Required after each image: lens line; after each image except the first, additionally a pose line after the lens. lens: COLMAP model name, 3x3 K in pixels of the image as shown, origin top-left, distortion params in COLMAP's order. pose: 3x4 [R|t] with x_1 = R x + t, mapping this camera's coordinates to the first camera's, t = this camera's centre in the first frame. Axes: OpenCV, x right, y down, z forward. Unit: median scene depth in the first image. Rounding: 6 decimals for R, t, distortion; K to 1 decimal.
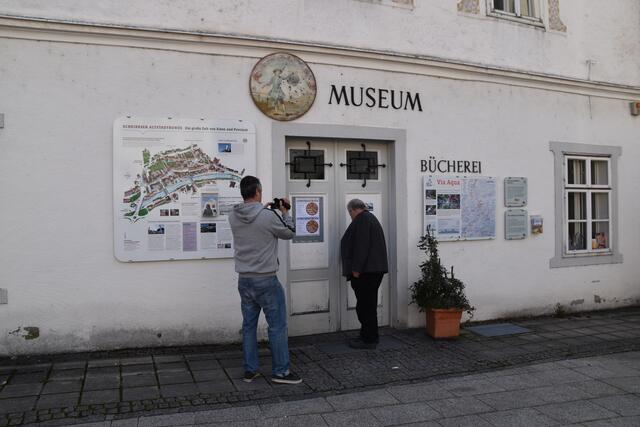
lens RADIAL K [[508.2, 0, 320.0], [0, 508.2, 213.5], [0, 0, 1]] dist [-0.157203, 0.127618]
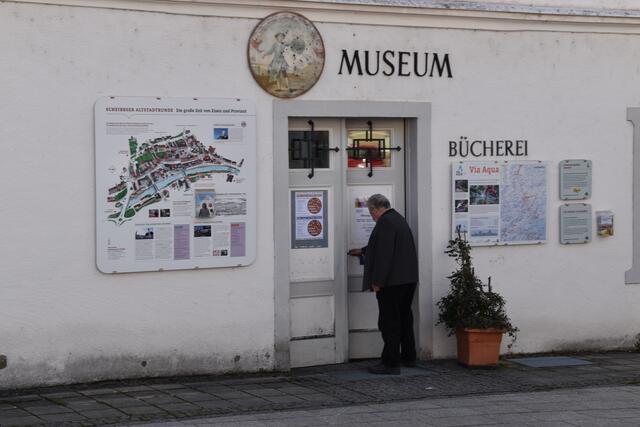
lens RADIAL K [[1319.3, 0, 316.6], [0, 1319.3, 210.5], [0, 0, 1]] dist [0.354444, 0.140737]
pose [[0.990190, -0.000731, 0.139725, -0.299343], [-0.003083, 0.999629, 0.027079, -0.057077], [-0.139693, -0.027244, 0.989820, -1.035017]]
